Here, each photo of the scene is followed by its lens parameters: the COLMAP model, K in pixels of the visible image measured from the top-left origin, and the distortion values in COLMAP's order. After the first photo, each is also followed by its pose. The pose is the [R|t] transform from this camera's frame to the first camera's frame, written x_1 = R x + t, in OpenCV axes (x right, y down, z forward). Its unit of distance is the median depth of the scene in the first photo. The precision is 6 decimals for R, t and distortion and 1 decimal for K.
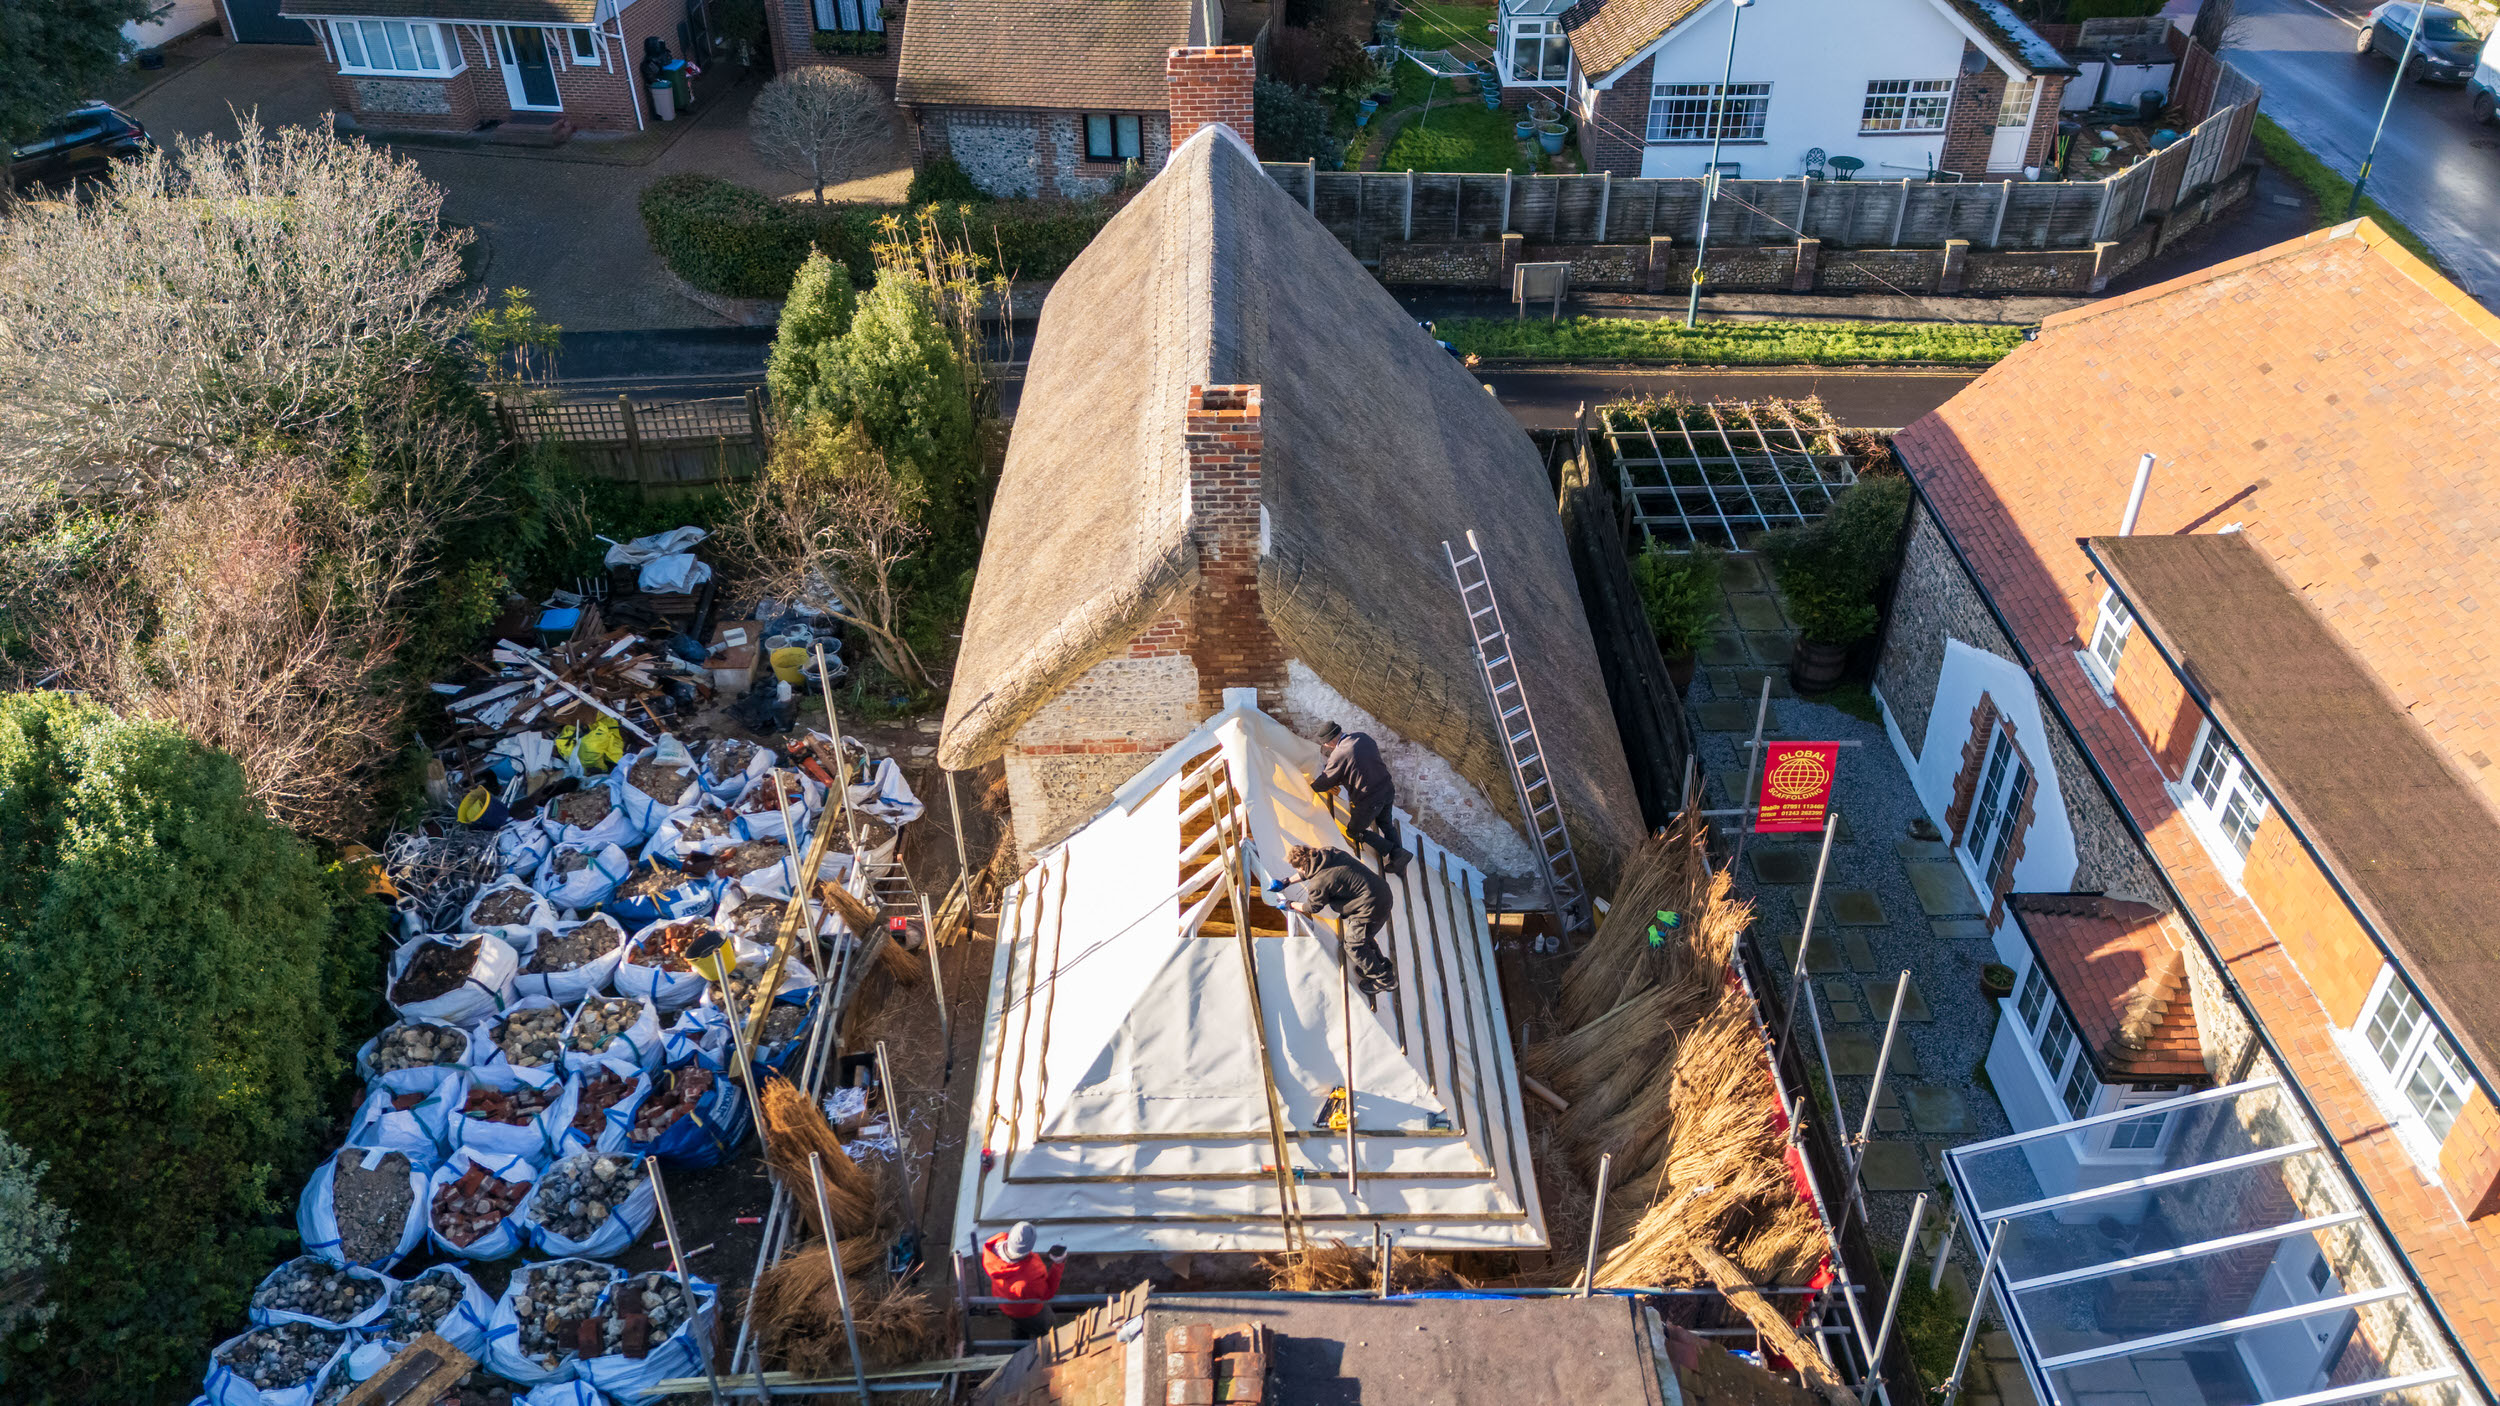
lens RADIAL K [[1823.5, 0, 1244.2], [0, 1823.5, 696.6], [0, 0, 1]] dist [0.065204, -0.059147]
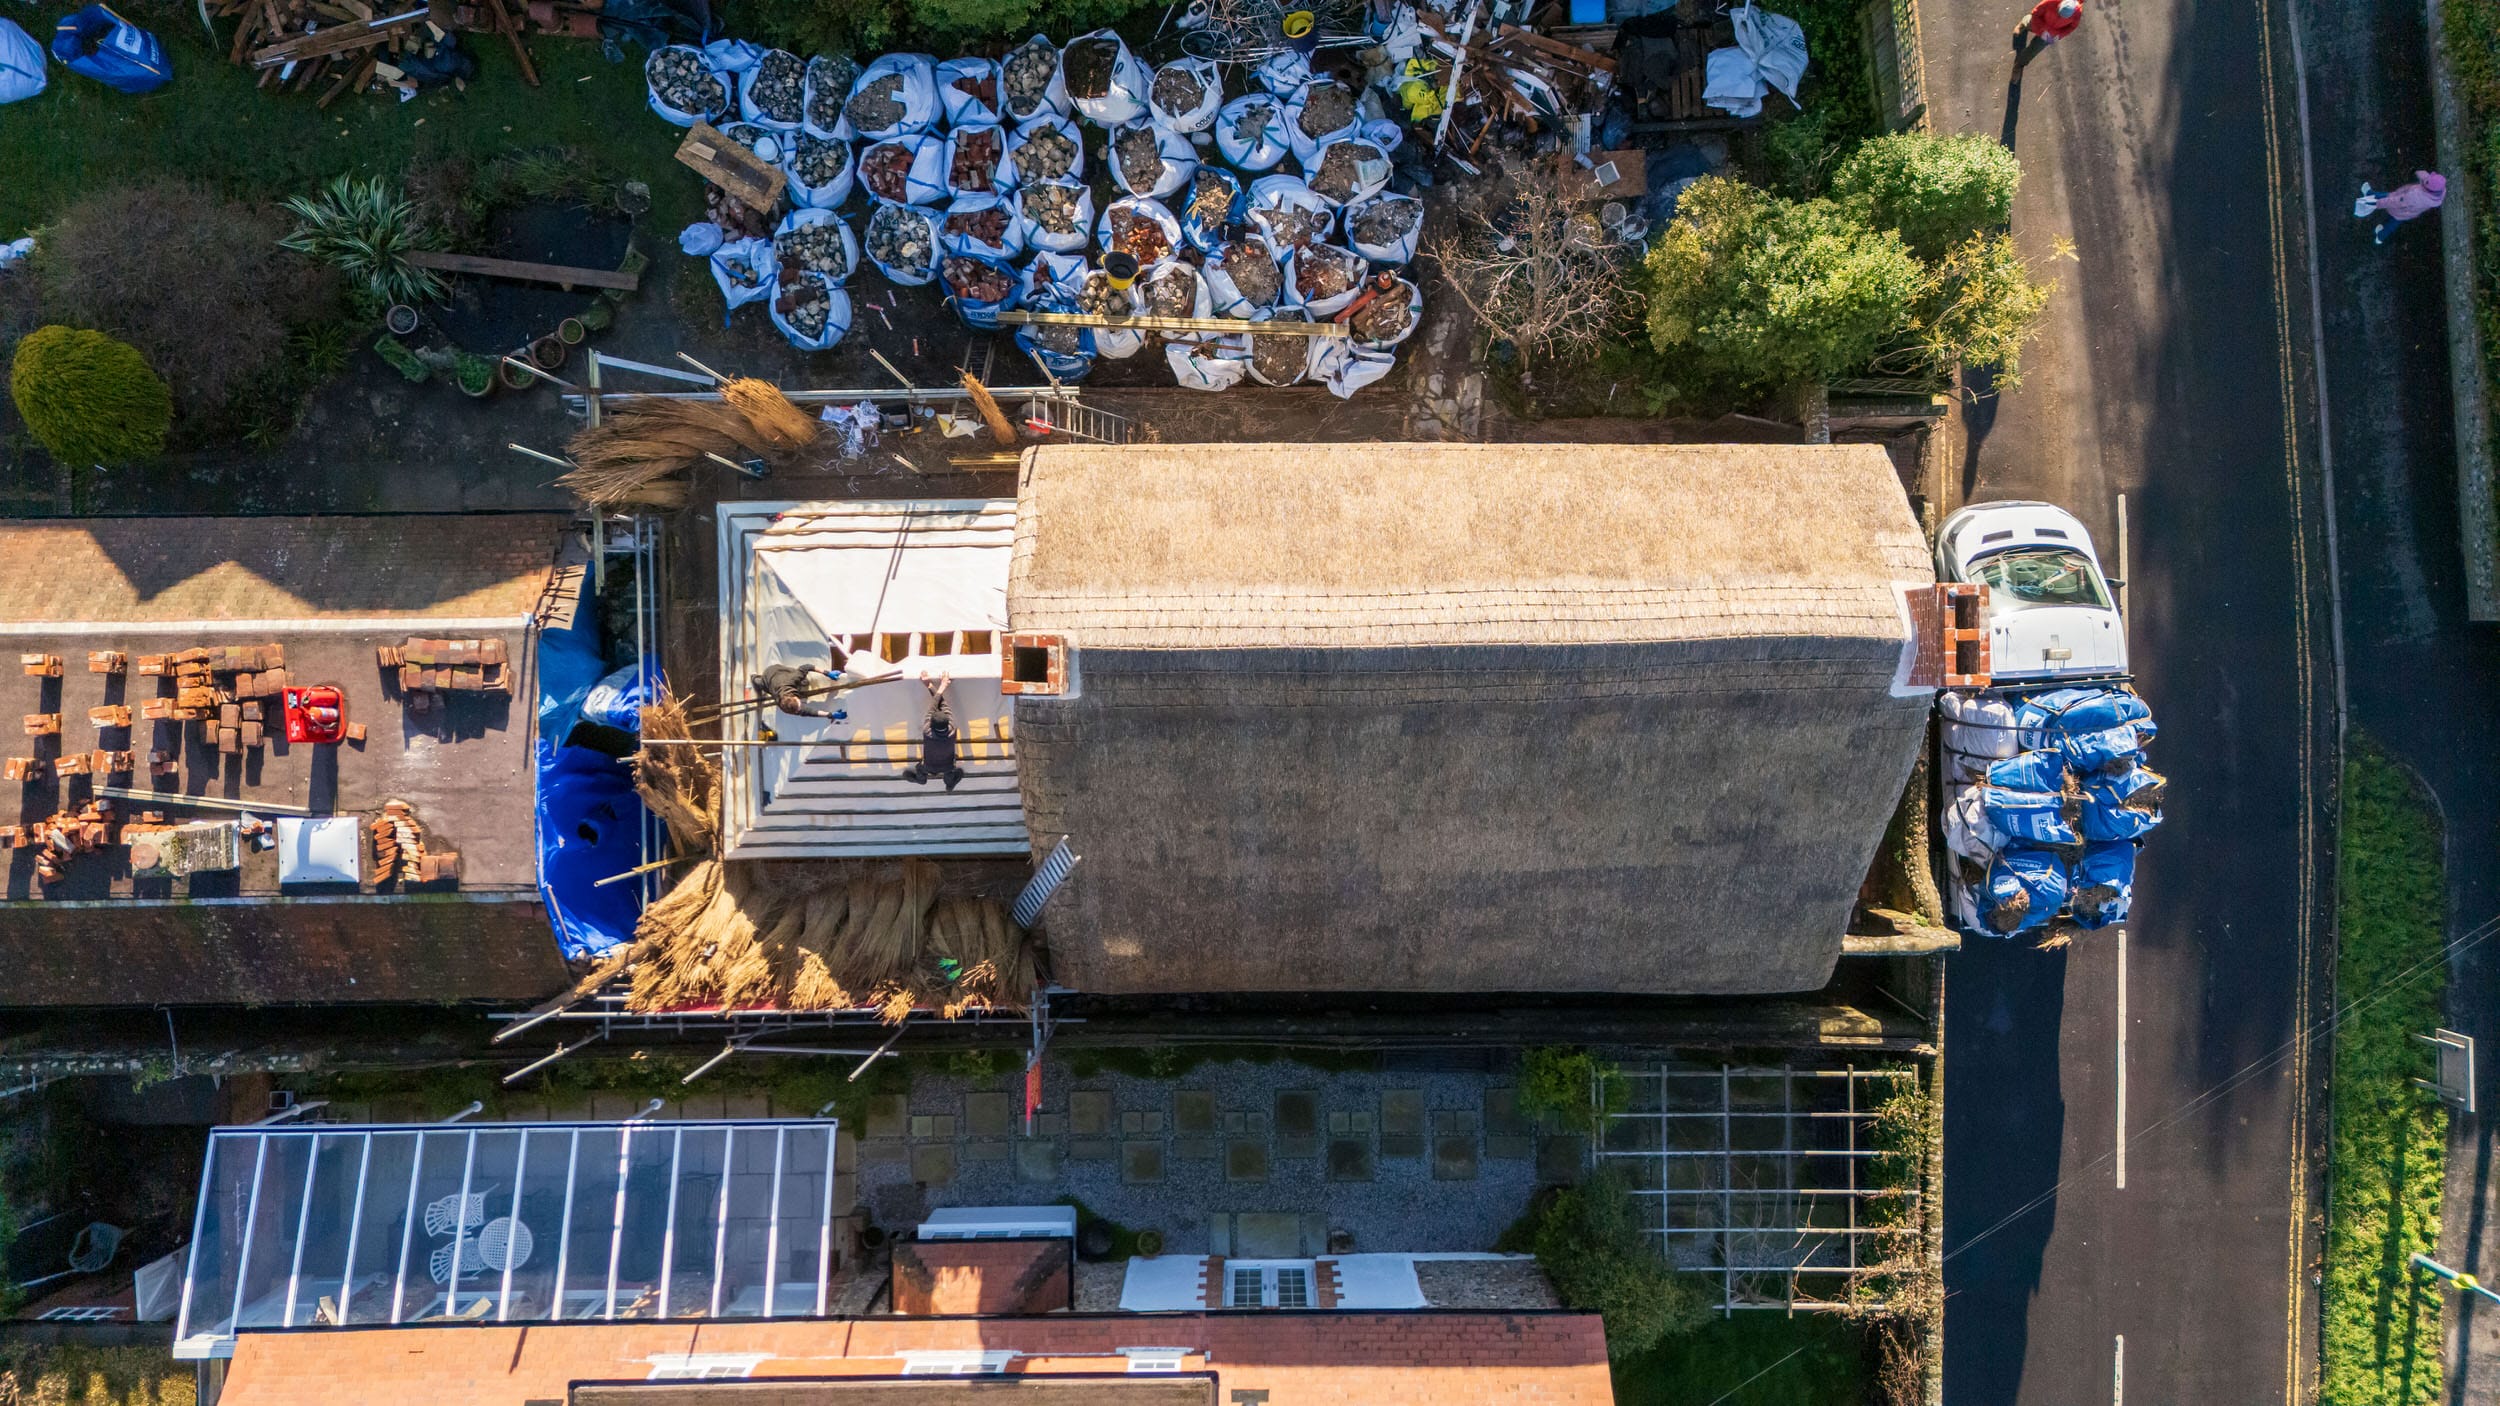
lens RADIAL K [[1823.5, 0, 1244.2], [0, 1823.5, 696.6], [0, 0, 1]] dist [0.065204, -0.059147]
pose [[0.003318, 0.999684, 0.024902, -0.013961], [-0.578311, -0.018397, 0.815609, -0.848646], [0.815810, -0.017107, 0.578067, 0.264706]]
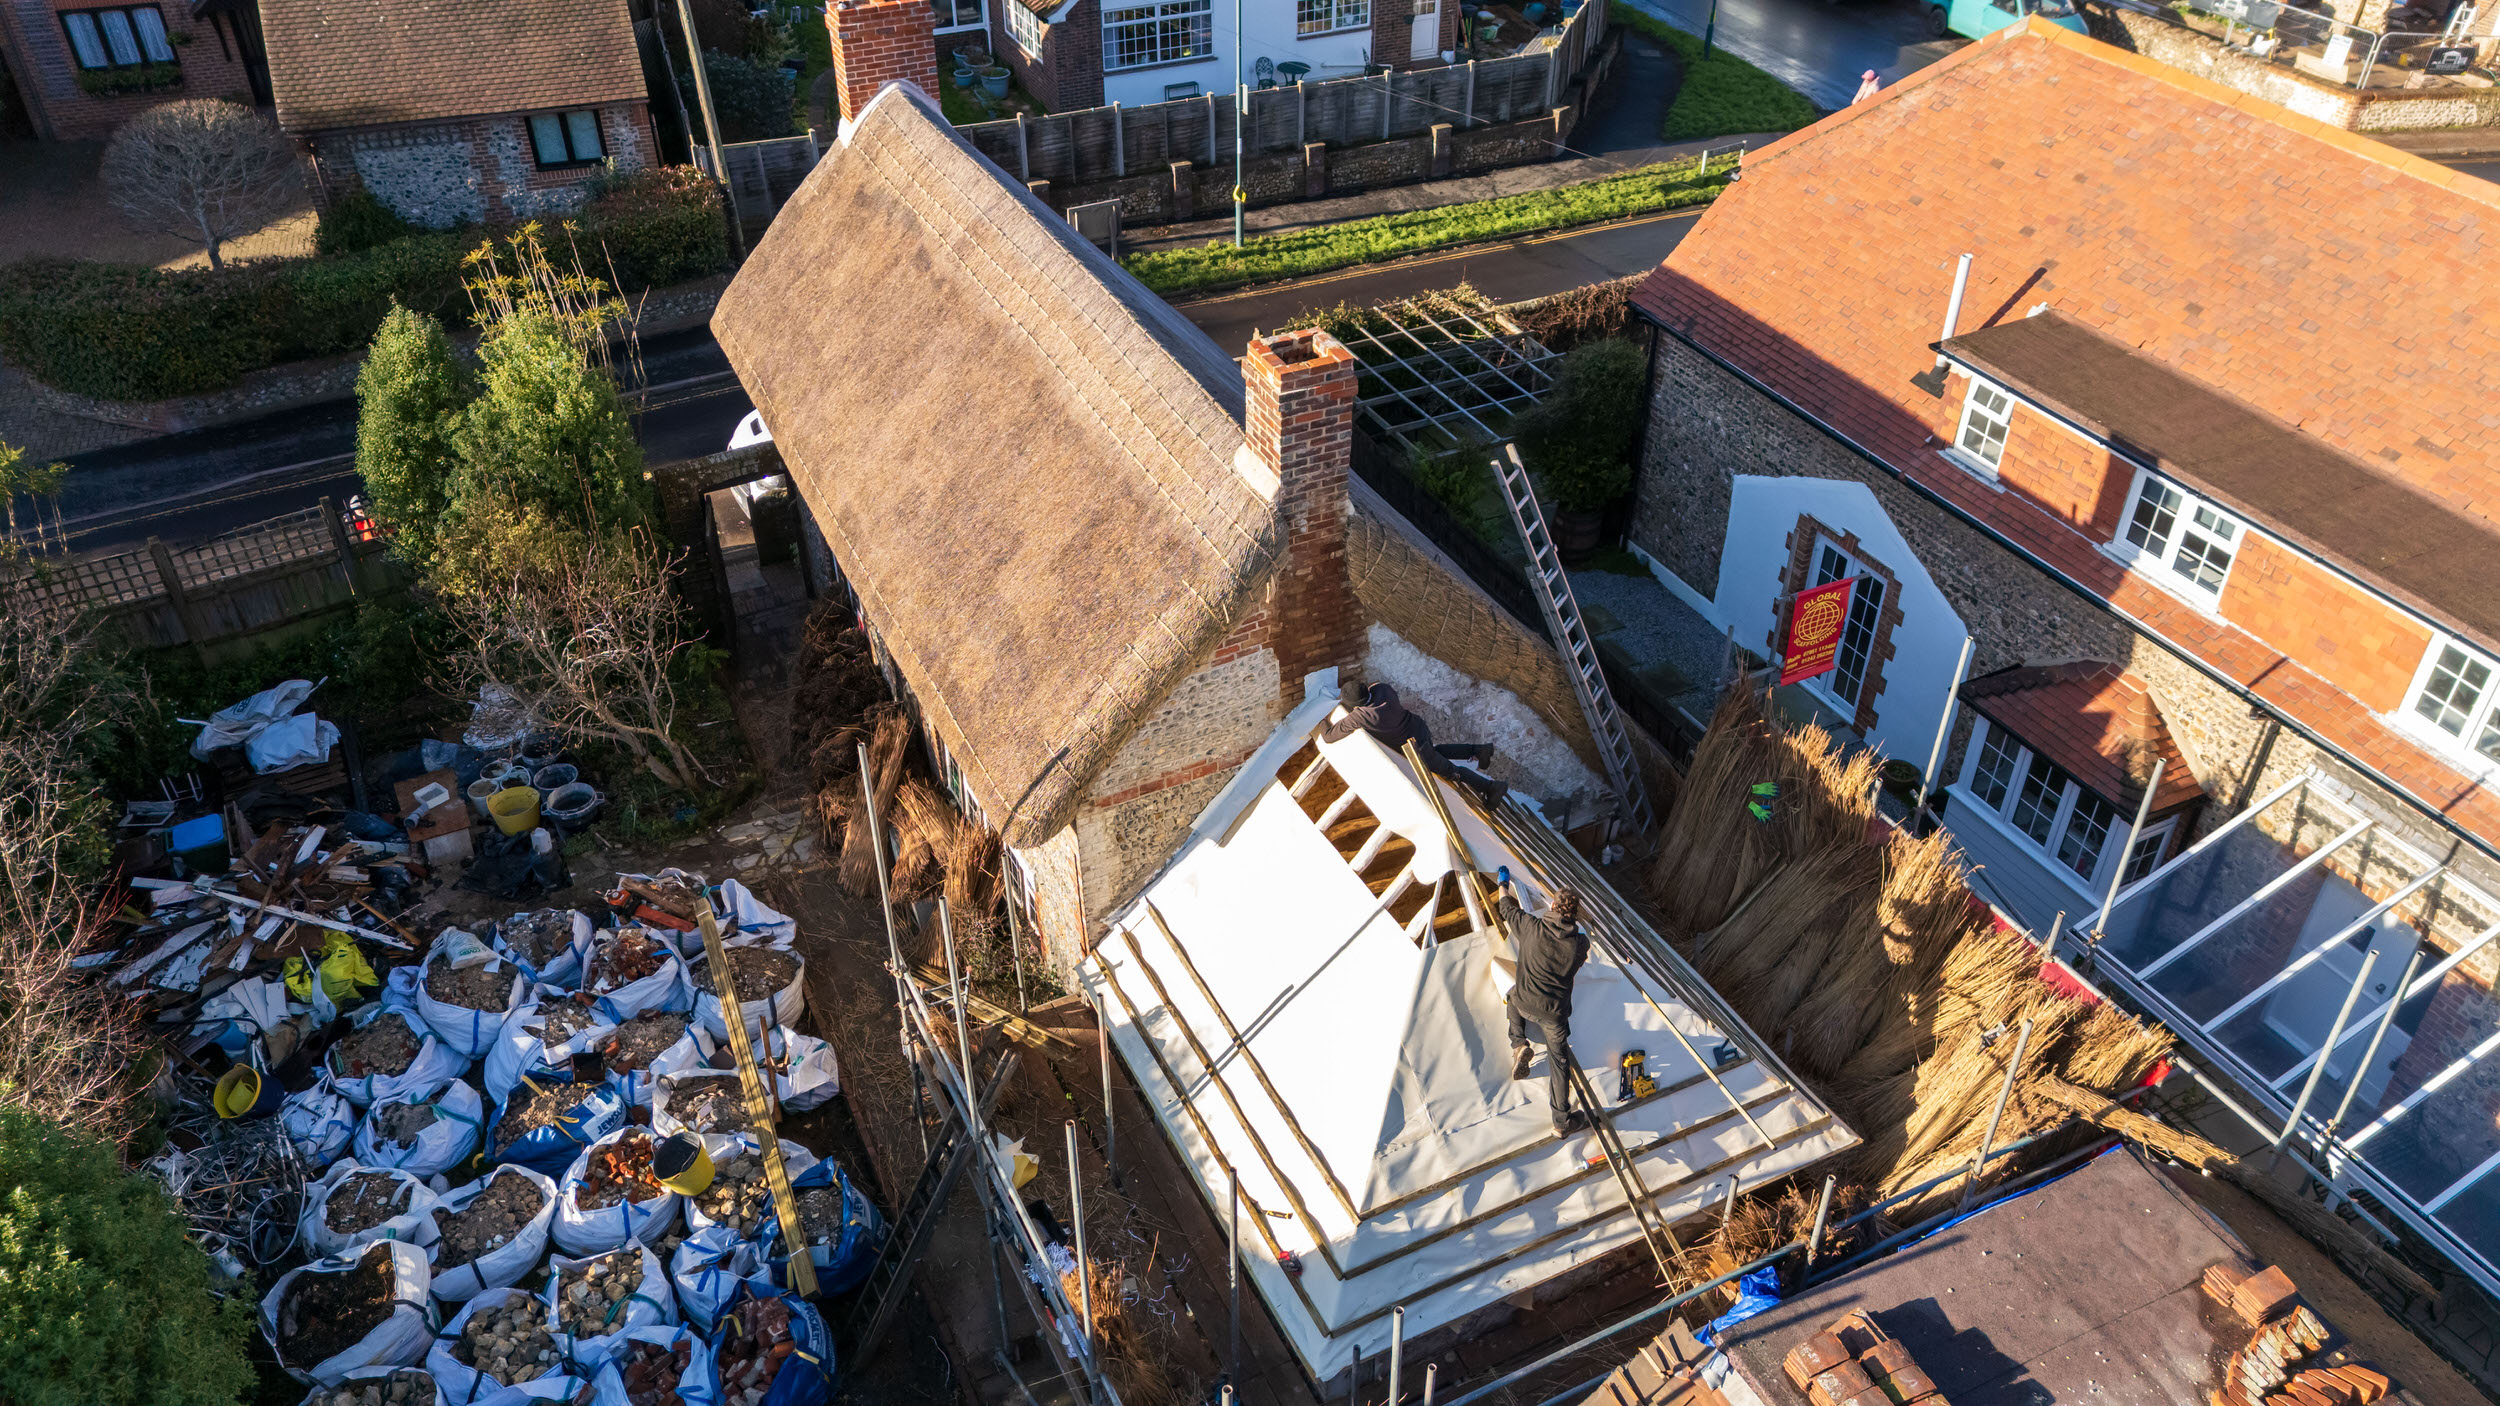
lens RADIAL K [[1831.6, 0, 1242.0], [0, 1831.6, 704.8], [0, 0, 1]] dist [0.071643, -0.072916]
pose [[0.901611, -0.251073, 0.352222, -0.261284], [0.244457, 0.967550, 0.063938, -0.040323], [-0.356845, 0.028456, 0.933730, 0.127188]]
